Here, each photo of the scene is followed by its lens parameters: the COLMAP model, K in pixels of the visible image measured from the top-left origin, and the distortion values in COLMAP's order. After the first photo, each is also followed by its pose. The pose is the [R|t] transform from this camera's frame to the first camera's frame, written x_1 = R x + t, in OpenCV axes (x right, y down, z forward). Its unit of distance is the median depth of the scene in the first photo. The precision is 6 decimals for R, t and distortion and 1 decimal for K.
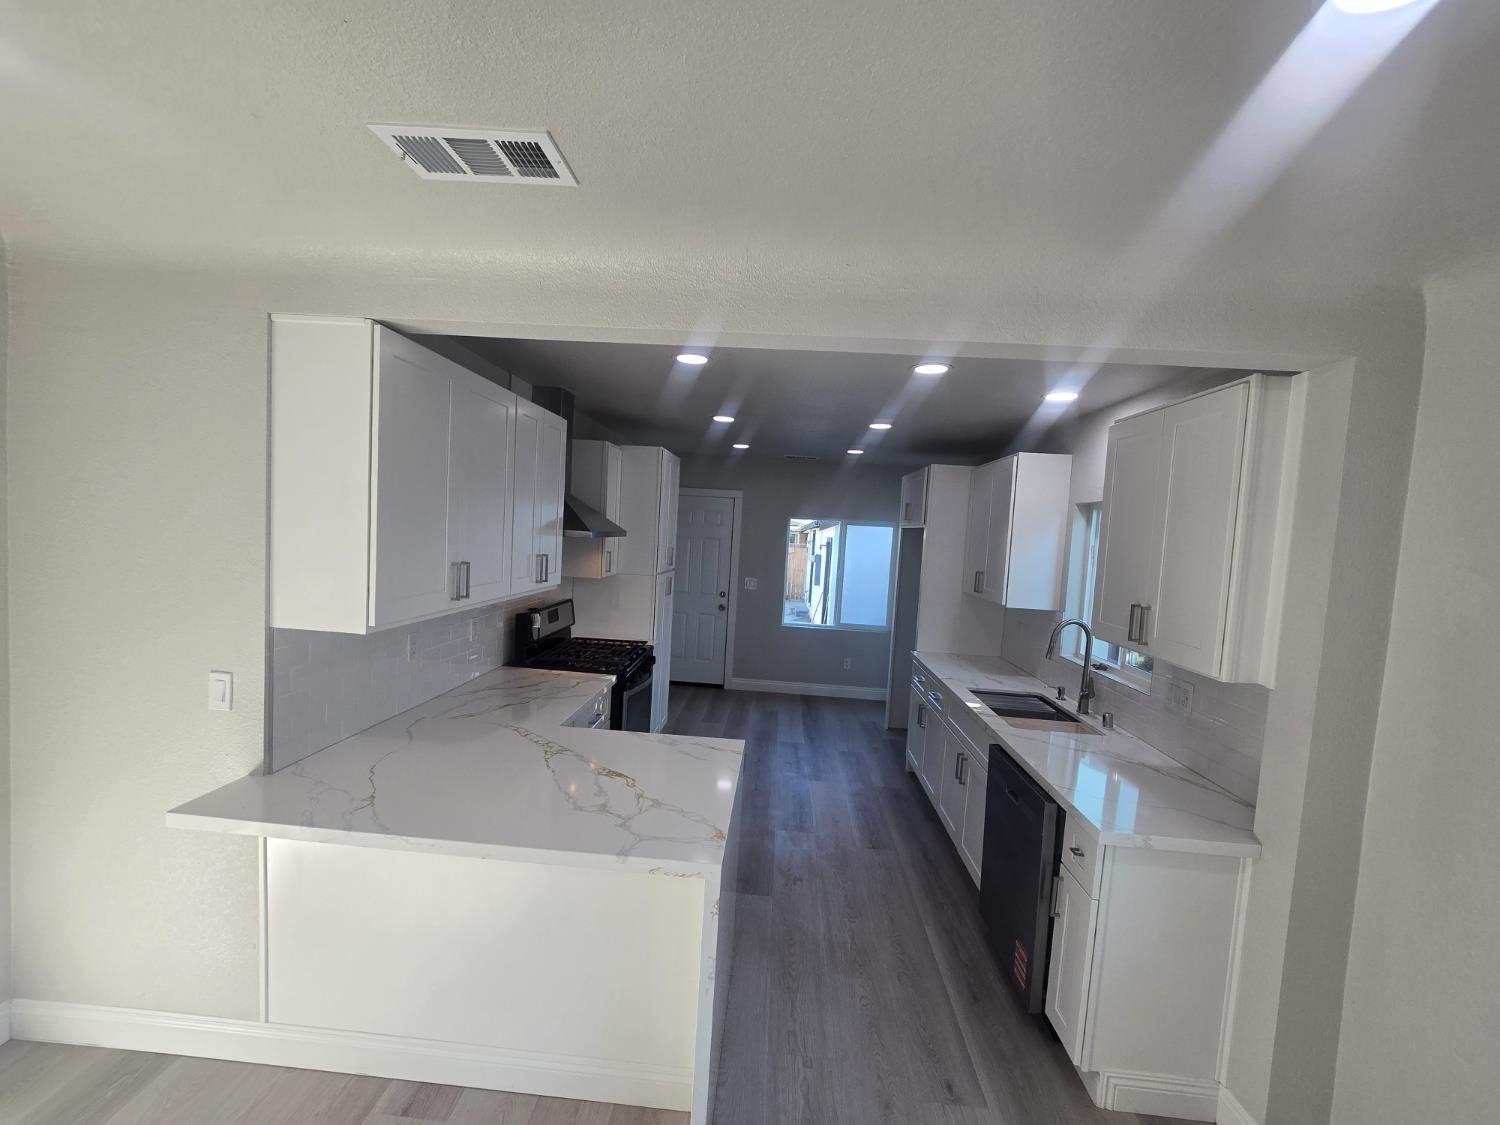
lens RADIAL K [[615.1, 0, 751.0], [0, 615.1, 569.5], [0, 0, 1]] dist [-0.007341, 0.003347]
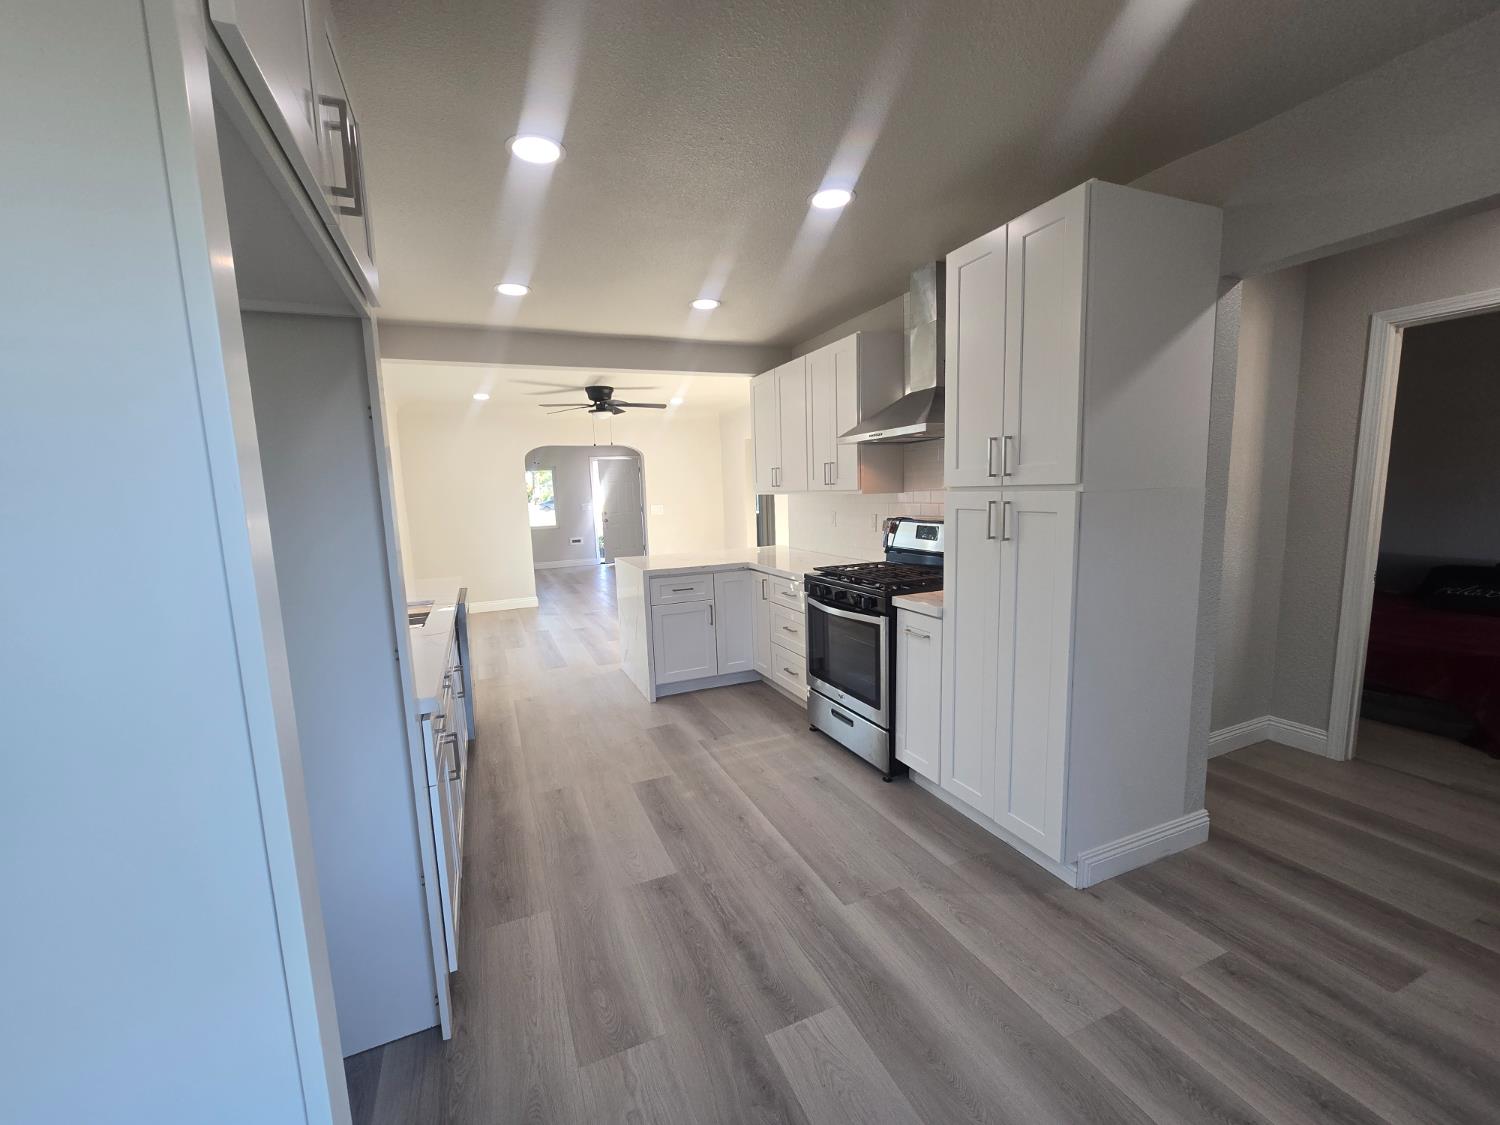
lens RADIAL K [[615.1, 0, 744.7], [0, 615.1, 565.4], [0, 0, 1]] dist [-0.007341, 0.003347]
pose [[-0.894817, 0.000204, -0.446432, 0.321941], [-0.072038, 0.986829, 0.144842, -0.005624], [0.440582, 0.161768, -0.883017, 1.672628]]
